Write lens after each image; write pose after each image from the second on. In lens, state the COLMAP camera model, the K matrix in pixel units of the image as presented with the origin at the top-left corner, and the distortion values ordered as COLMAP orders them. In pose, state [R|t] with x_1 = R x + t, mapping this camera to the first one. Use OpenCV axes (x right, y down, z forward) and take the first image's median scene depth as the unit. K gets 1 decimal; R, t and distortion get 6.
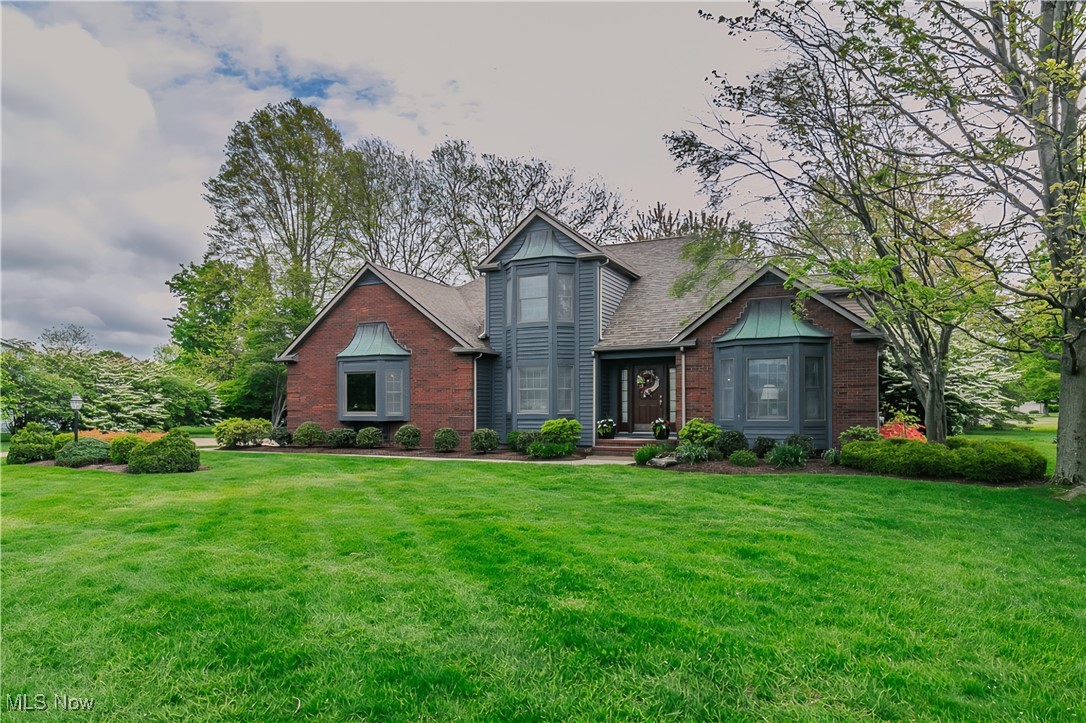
lens RADIAL K [[650.1, 0, 546.2], [0, 650.1, 407.1], [0, 0, 1]] dist [-0.000716, -0.000020]
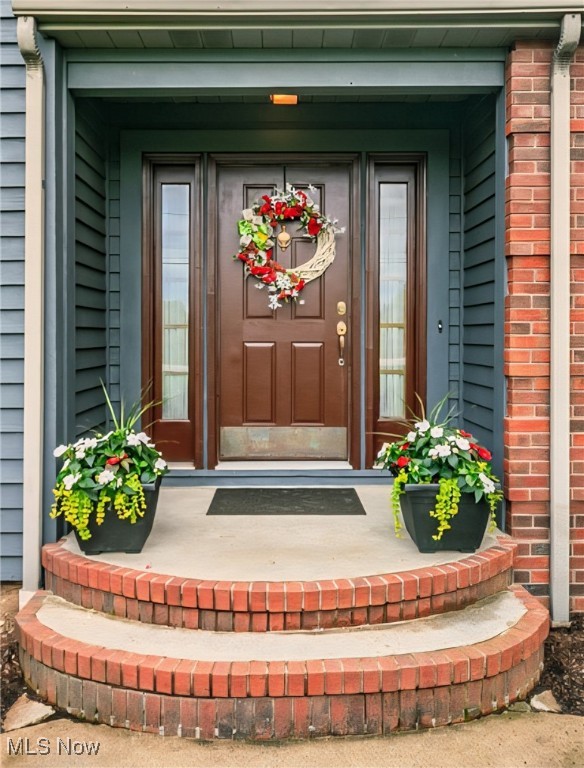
lens RADIAL K [[647.4, 0, 273.4], [0, 647.4, 337.6], [0, 0, 1]] dist [0.006060, 0.002199]
pose [[0.904722, 0.002028, 0.425998, 0.056861], [-0.004848, 0.999973, 0.005535, -0.006331], [-0.425975, -0.007073, 0.904707, 0.795862]]
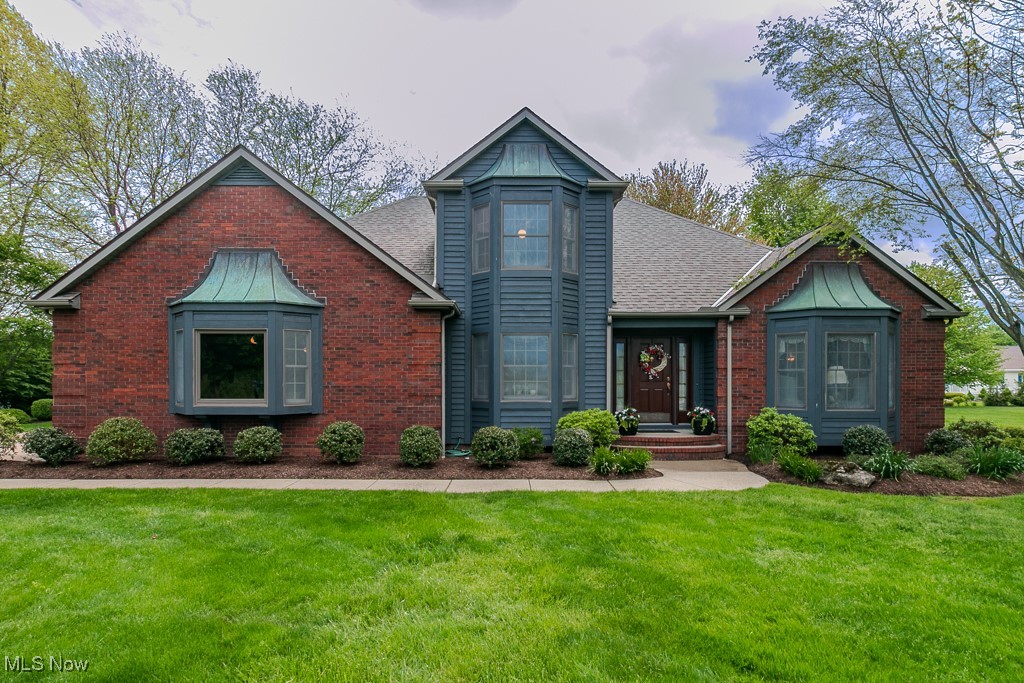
lens RADIAL K [[547.4, 0, 511.1], [0, 547.4, 385.6], [0, 0, 1]] dist [-0.003727, -0.001438]
pose [[0.902920, 0.004254, 0.429788, -0.282848], [-0.005954, 0.999979, 0.002611, -0.008012], [-0.429767, -0.004916, 0.902926, 0.473115]]
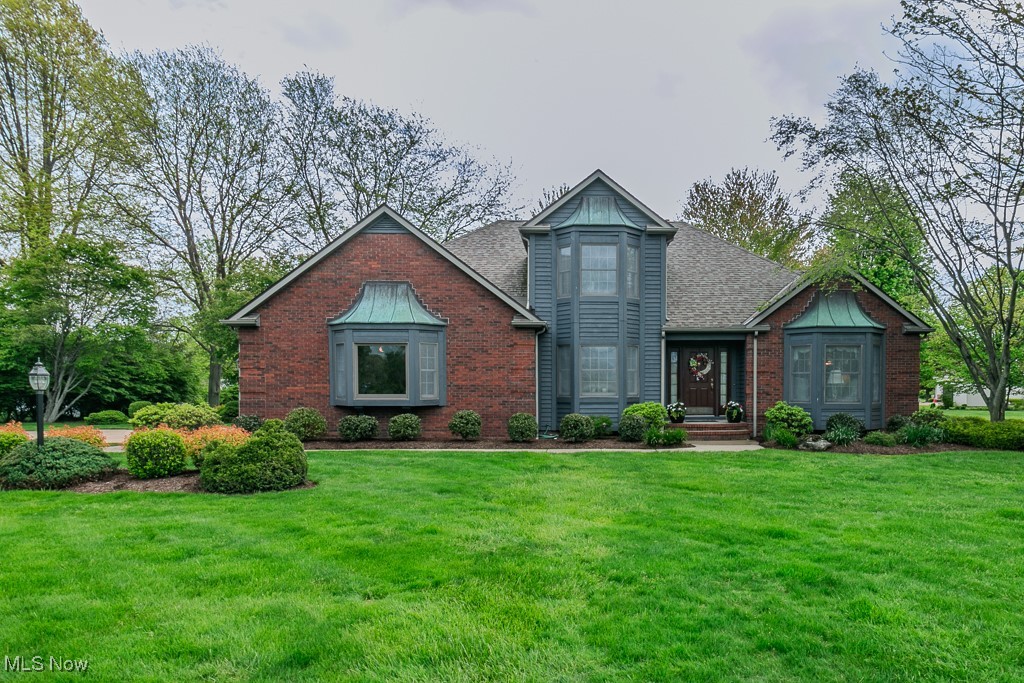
lens RADIAL K [[626.3, 0, 601.9], [0, 626.3, 407.3], [0, 0, 1]] dist [0.001203, 0.000530]
pose [[0.889912, -0.007712, 0.456068, -0.412846], [-0.004853, 0.999640, 0.026372, 0.001588], [-0.456107, -0.025682, 0.889554, 0.213377]]
